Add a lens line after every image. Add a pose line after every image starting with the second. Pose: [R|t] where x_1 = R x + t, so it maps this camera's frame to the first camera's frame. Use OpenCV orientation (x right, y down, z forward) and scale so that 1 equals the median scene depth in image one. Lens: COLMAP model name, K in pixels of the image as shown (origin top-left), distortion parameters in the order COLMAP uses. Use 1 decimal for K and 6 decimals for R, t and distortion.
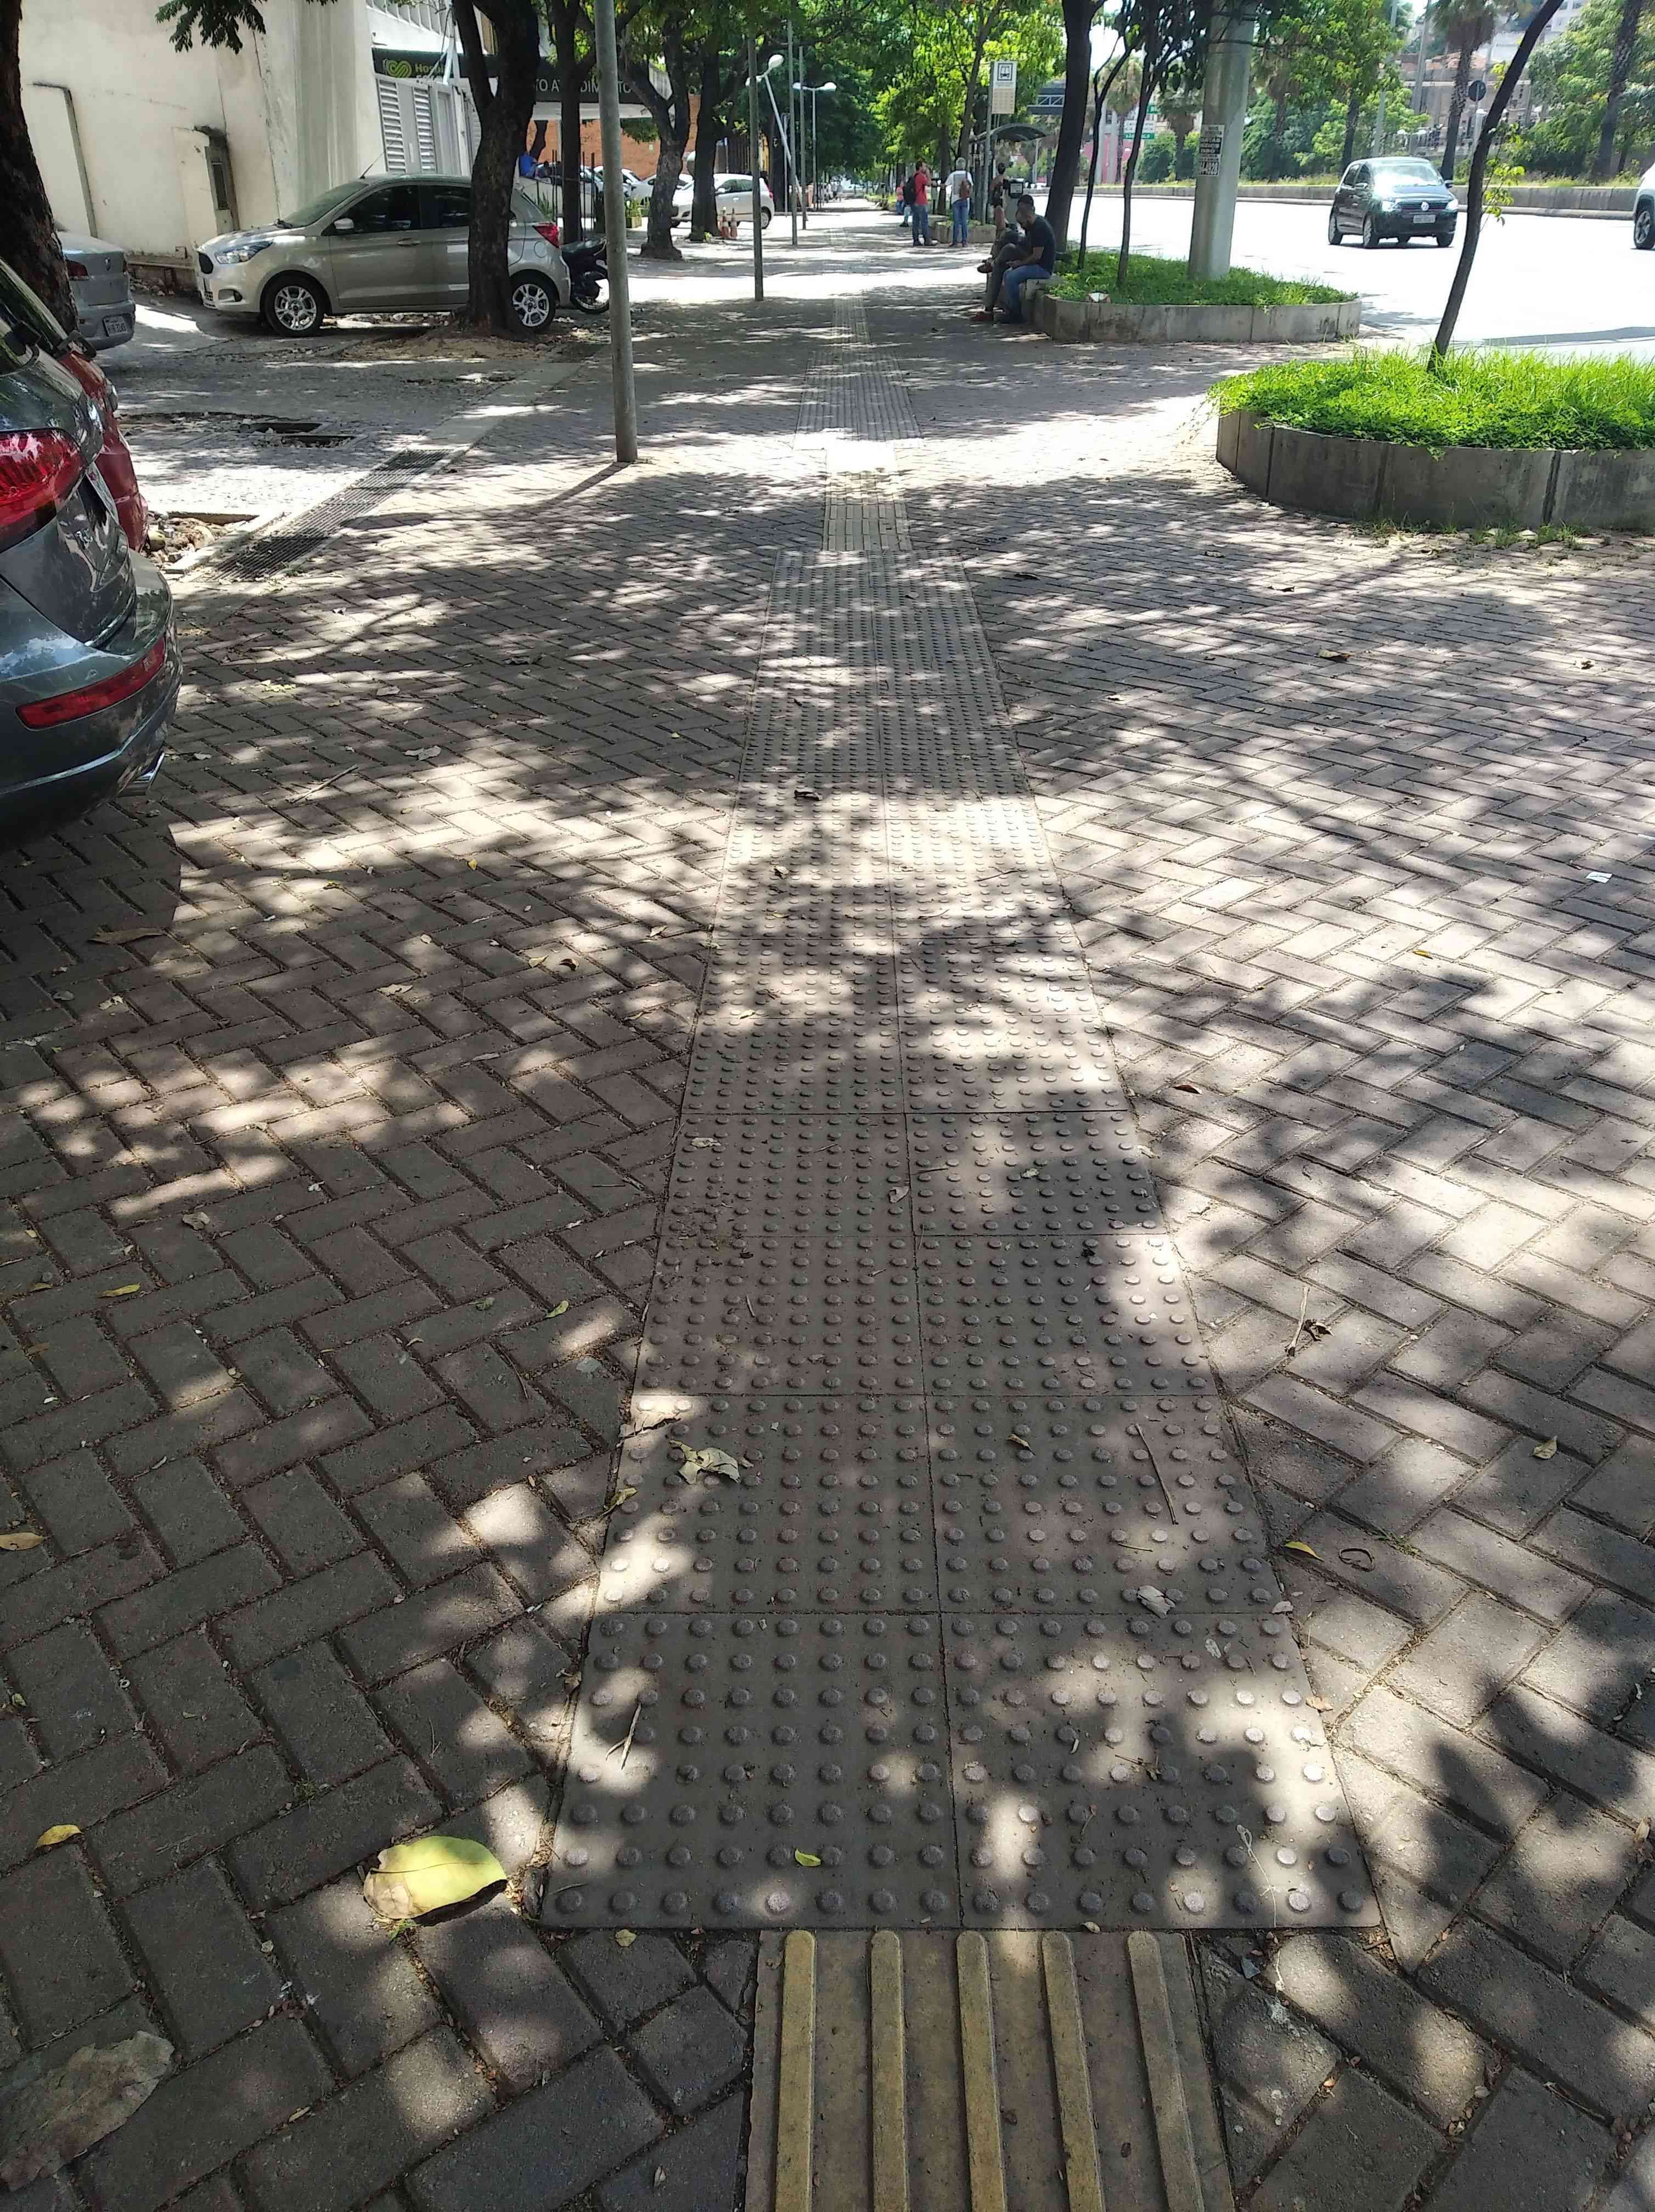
lens RADIAL K [[1698.0, 0, 817.1], [0, 1698.0, 1098.3], [0, 0, 1]] dist [0.036004, -0.039895]
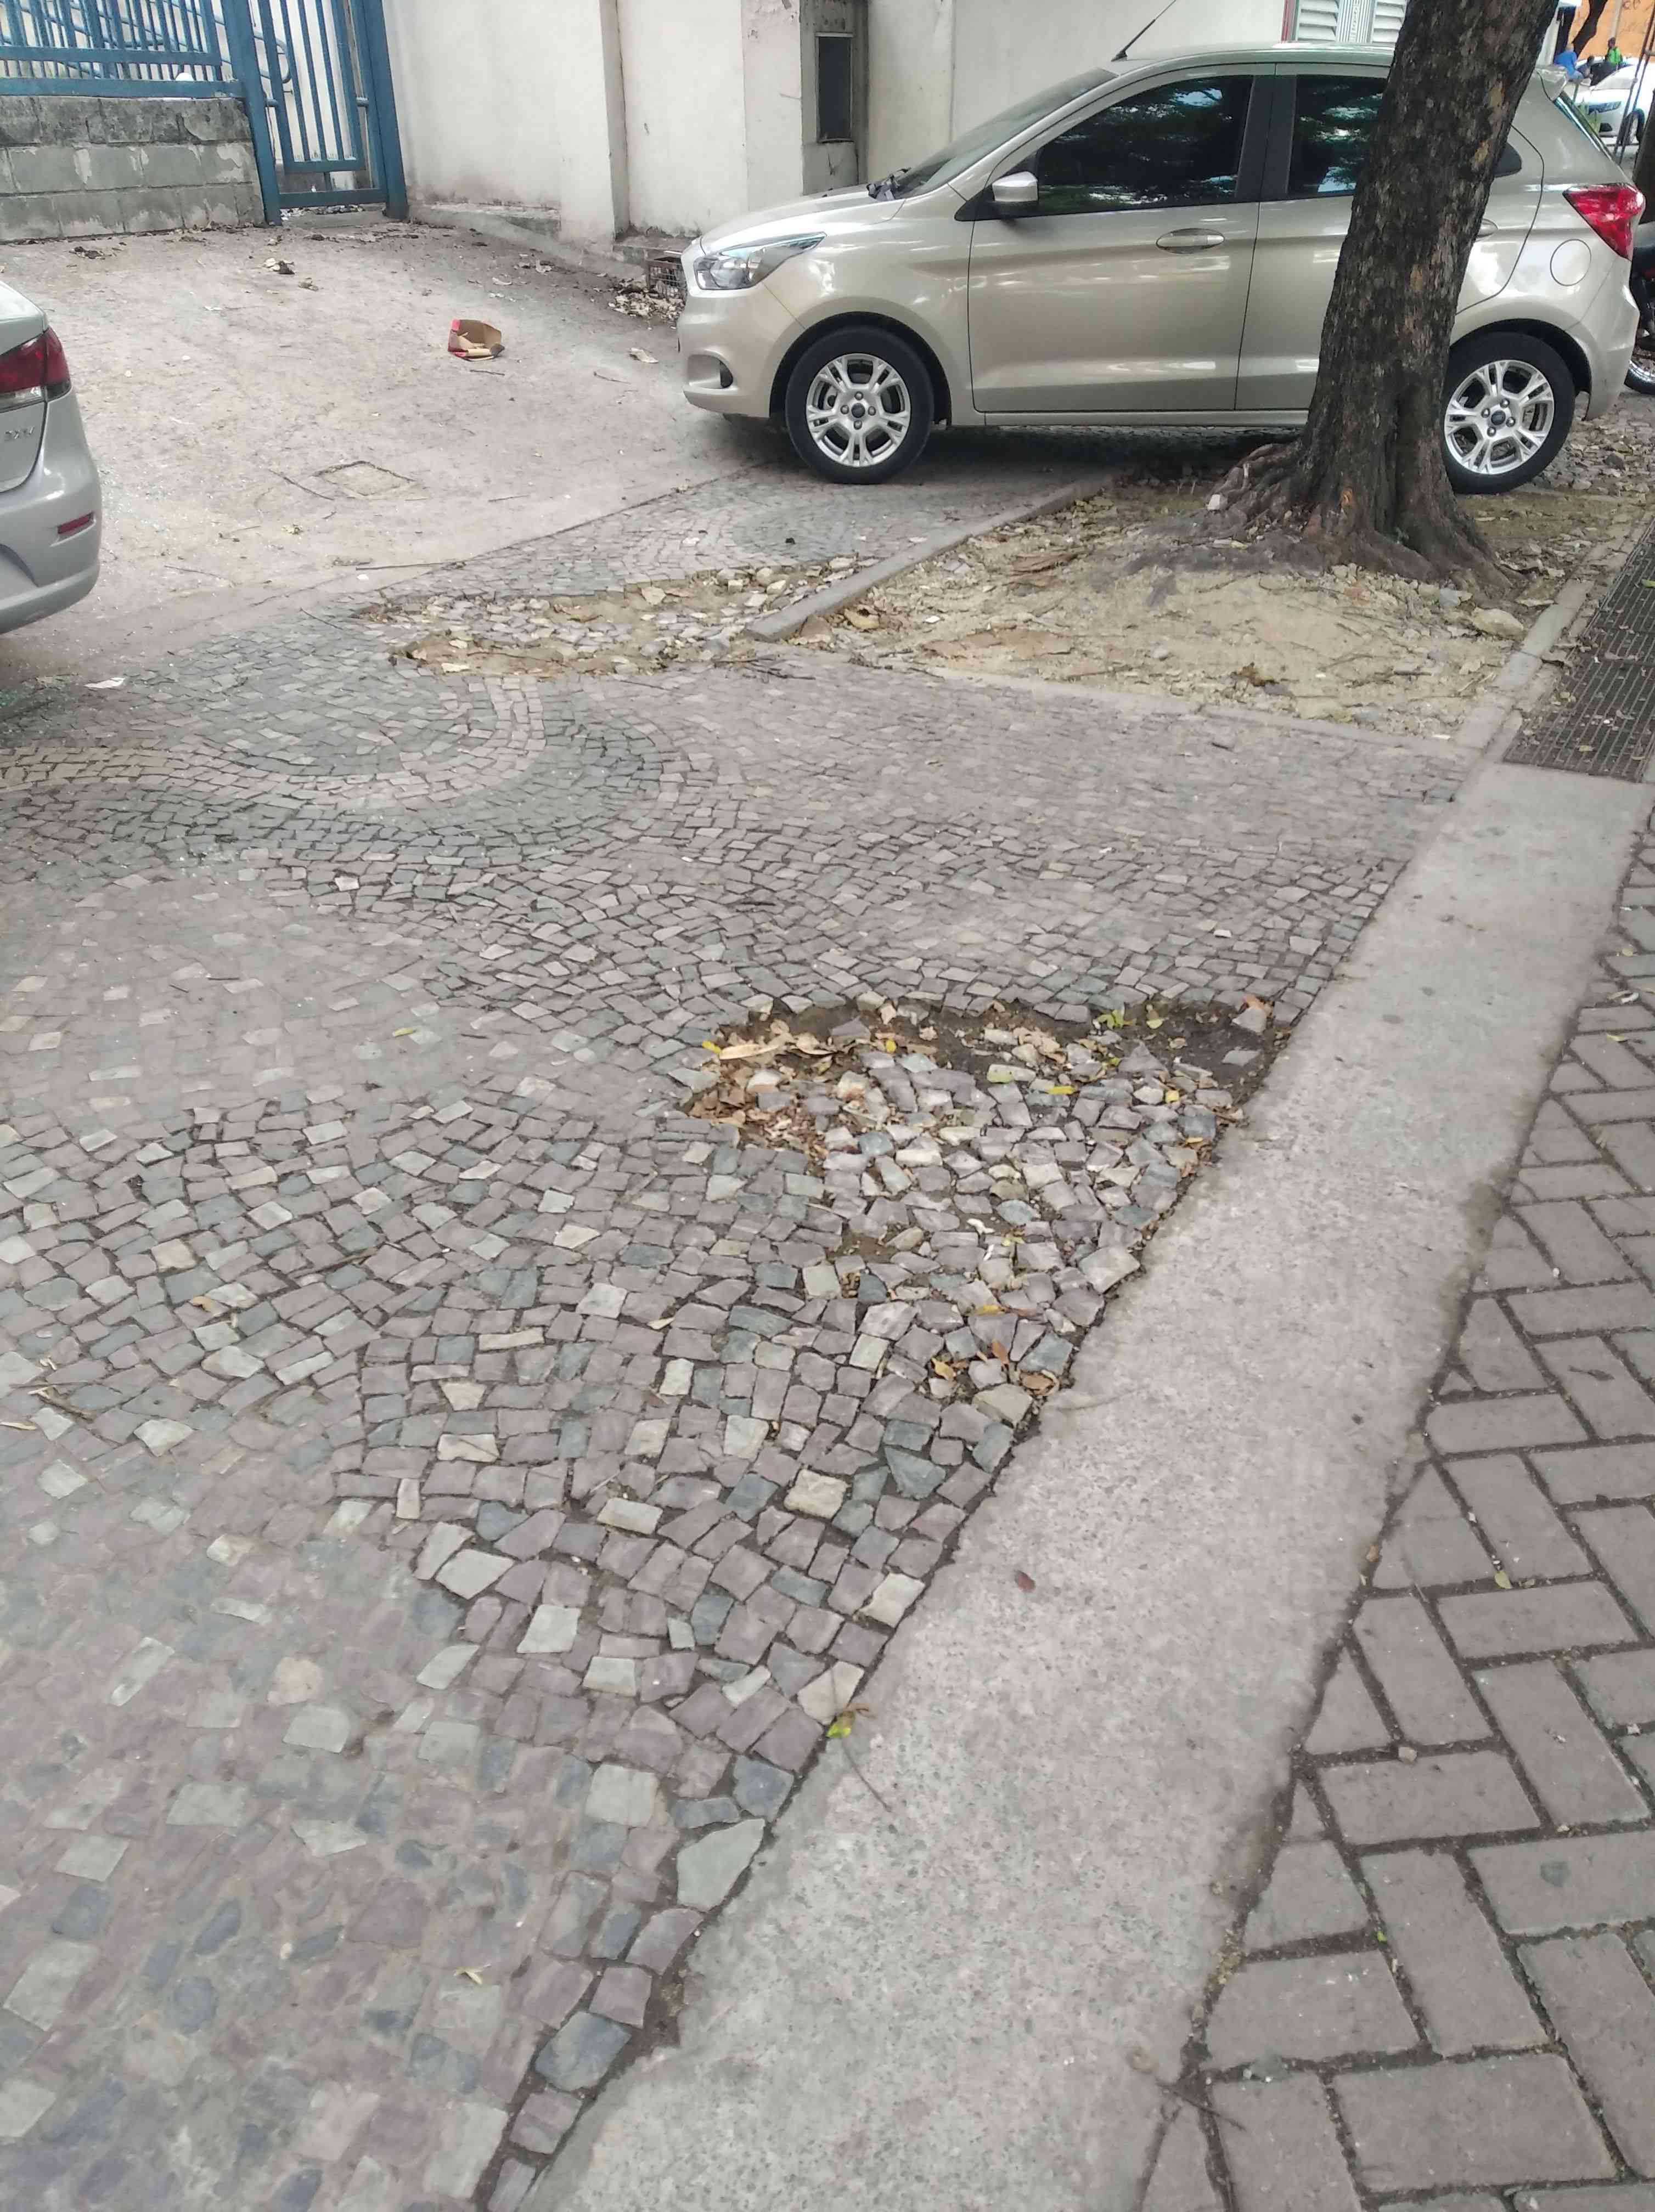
lens RADIAL K [[1728.7, 0, 822.6], [0, 1728.7, 1156.3], [0, 0, 1]] dist [0.006660, -0.000375]
pose [[0.882828, 0.242504, -0.402252, -0.057940], [-0.218073, 0.970131, 0.106251, -0.170743], [0.416003, -0.006081, 0.909343, 0.323400]]
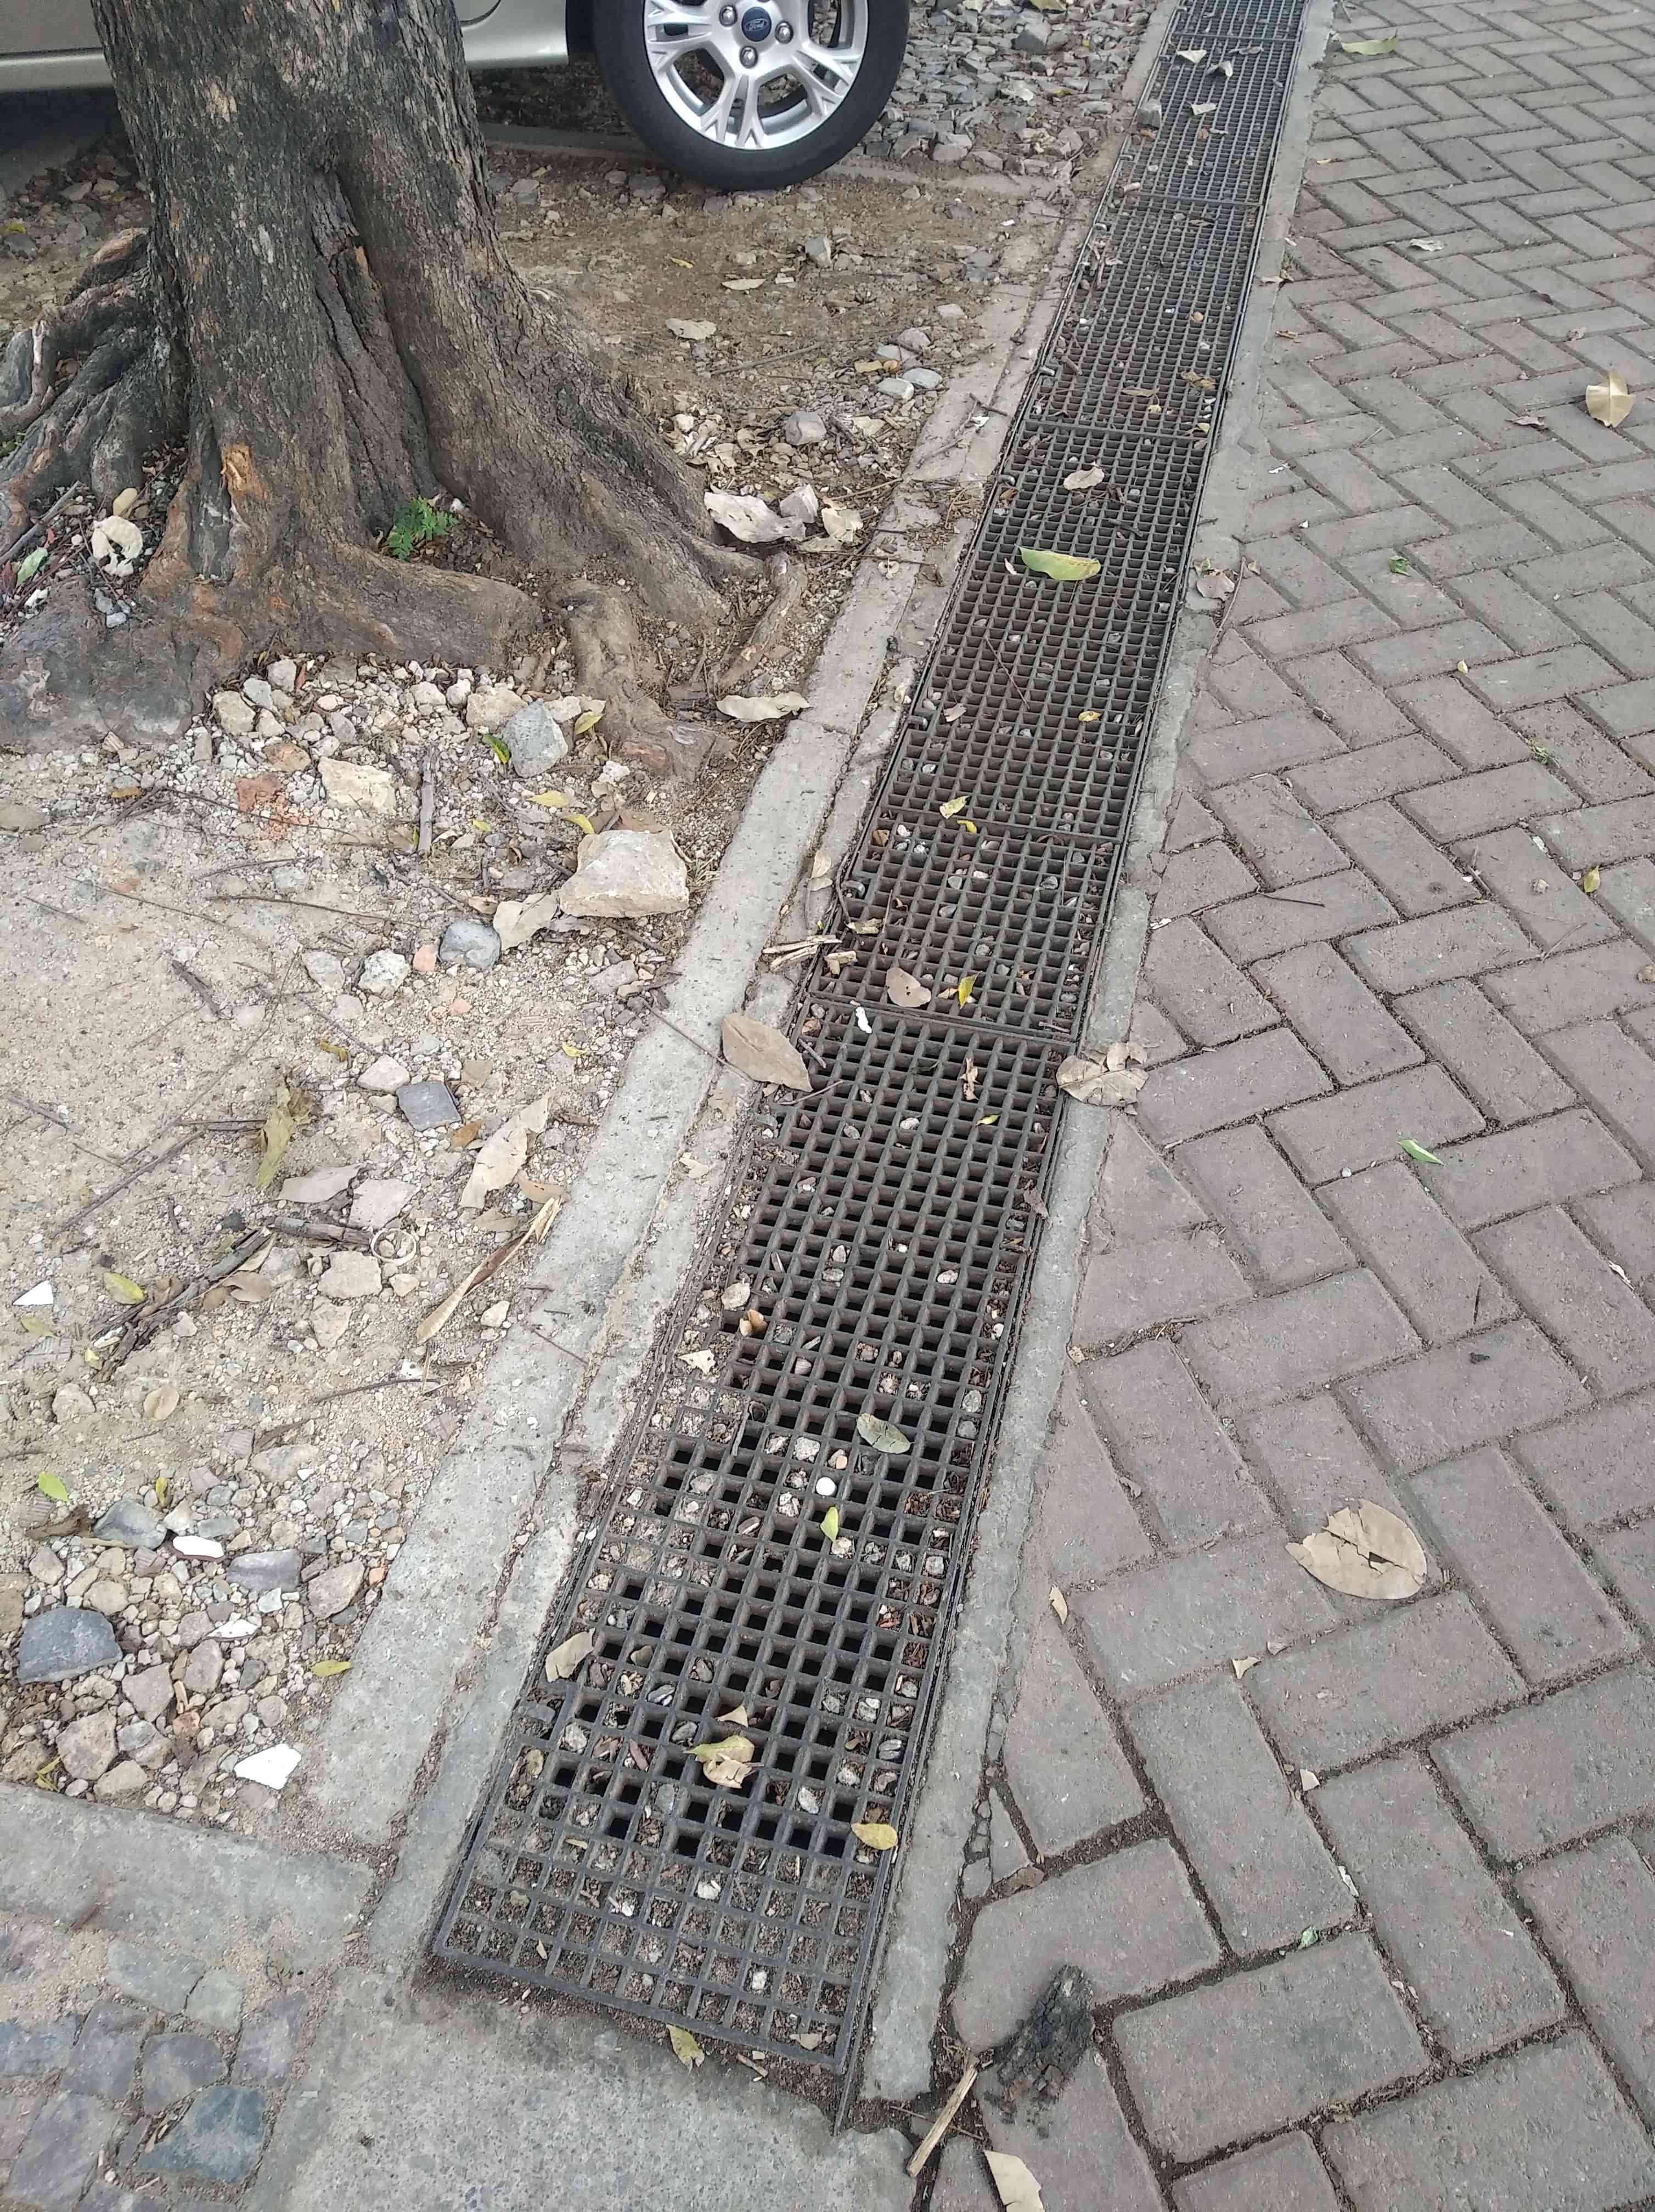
lens RADIAL K [[1728.7, 0, 822.6], [0, 1728.7, 1156.3], [0, 0, 1]] dist [0.006660, -0.000375]
pose [[0.971943, 0.177569, -0.154260, -0.061152], [-0.114625, 0.930240, 0.348588, -0.223747], [0.205397, -0.321126, 0.924495, 0.429061]]
